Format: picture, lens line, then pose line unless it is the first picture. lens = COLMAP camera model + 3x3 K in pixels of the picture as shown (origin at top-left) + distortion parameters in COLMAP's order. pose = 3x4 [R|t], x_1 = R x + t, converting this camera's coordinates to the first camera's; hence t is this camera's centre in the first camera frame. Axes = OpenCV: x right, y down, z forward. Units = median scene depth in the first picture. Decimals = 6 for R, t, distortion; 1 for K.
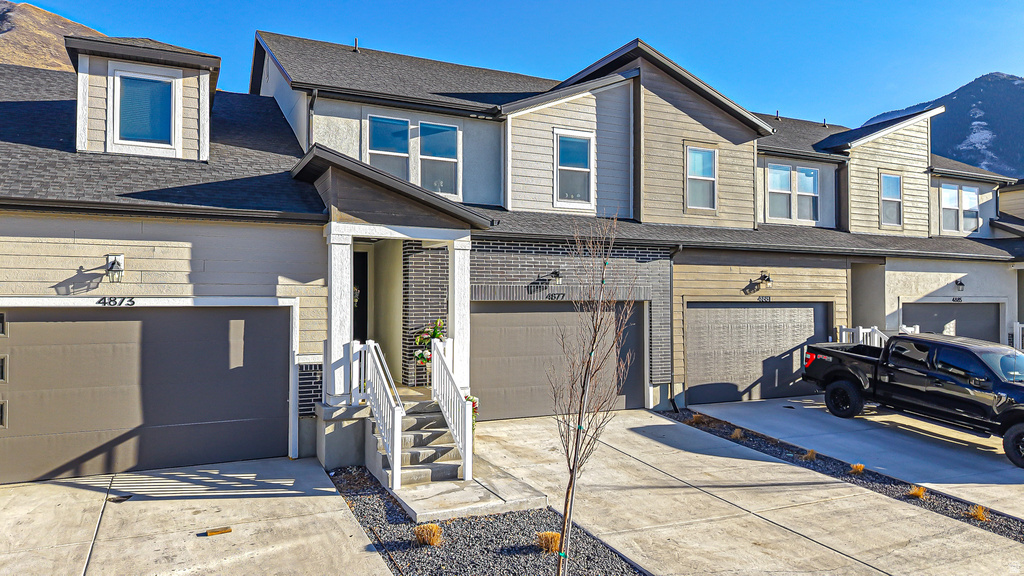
lens RADIAL K [[687.5, 0, 514.4], [0, 687.5, 289.8], [0, 0, 1]] dist [0.022931, -0.024827]
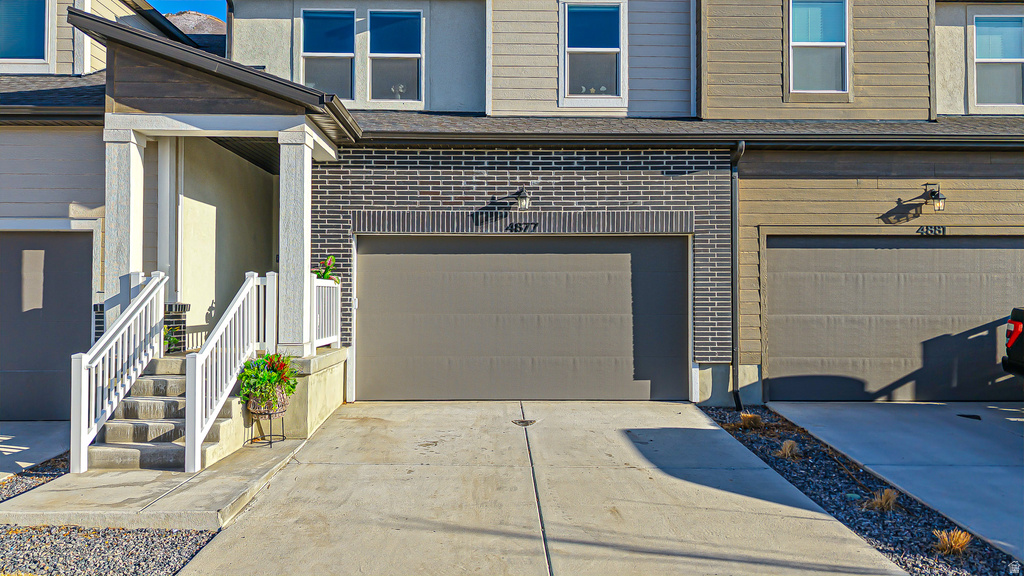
lens RADIAL K [[687.5, 0, 515.9], [0, 687.5, 292.1], [0, 0, 1]] dist [0.022931, -0.024827]
pose [[0.907997, -0.006423, -0.418927, 0.316354], [0.007140, 0.999975, 0.000143, 0.068776], [0.418916, -0.003121, 0.908020, 0.349055]]
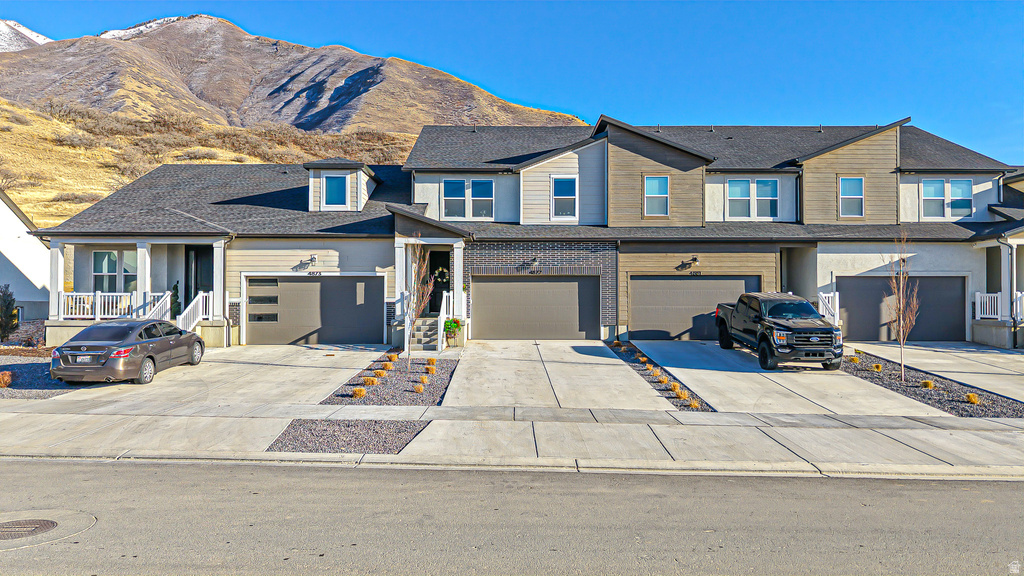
lens RADIAL K [[687.5, 0, 512.5], [0, 687.5, 291.8], [0, 0, 1]] dist [0.022931, -0.024827]
pose [[0.901316, -0.006528, -0.433113, 0.721078], [0.007189, 0.999974, -0.000113, 0.055525], [0.433103, -0.003012, 0.901339, -0.583064]]
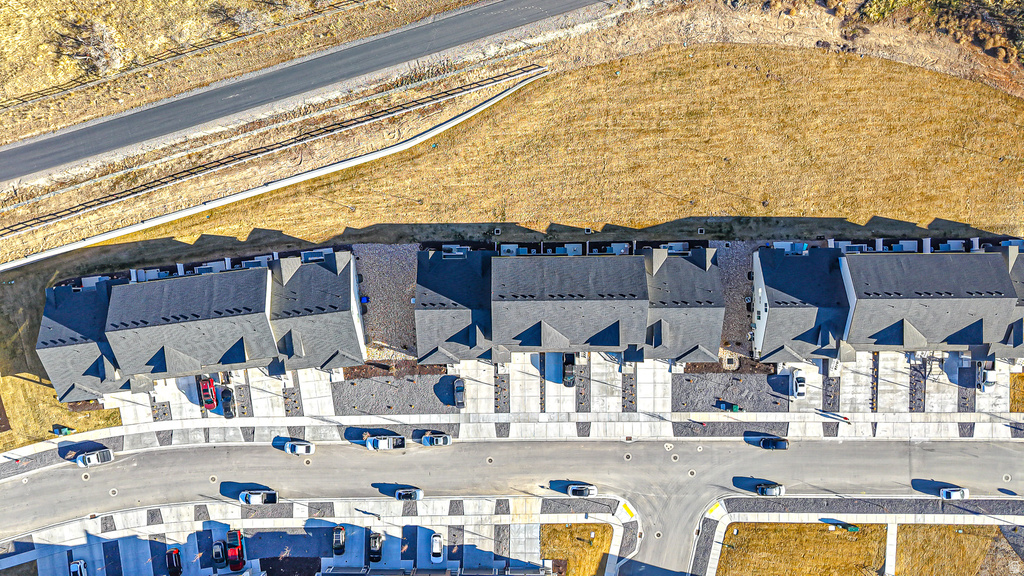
lens RADIAL K [[687.5, 0, 512.6], [0, 687.5, 288.2], [0, 0, 1]] dist [0.022931, -0.024827]
pose [[0.902793, 0.430069, 0.002435, -0.330282], [0.010129, -0.026923, 0.999586, -7.154273], [0.429956, -0.902395, -0.028662, 1.634384]]
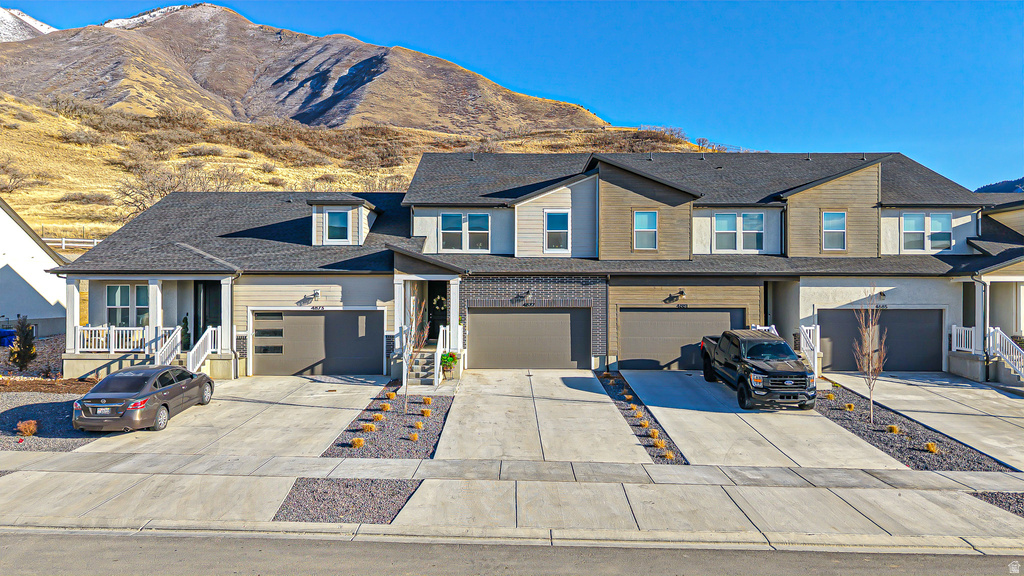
lens RADIAL K [[687.5, 0, 512.6], [0, 687.5, 292.4], [0, 0, 1]] dist [0.022931, -0.024827]
pose [[0.898507, 0.001261, -0.438957, 0.775842], [0.006389, 0.999852, 0.015951, -0.050399], [0.438912, -0.017137, 0.898366, -0.636905]]
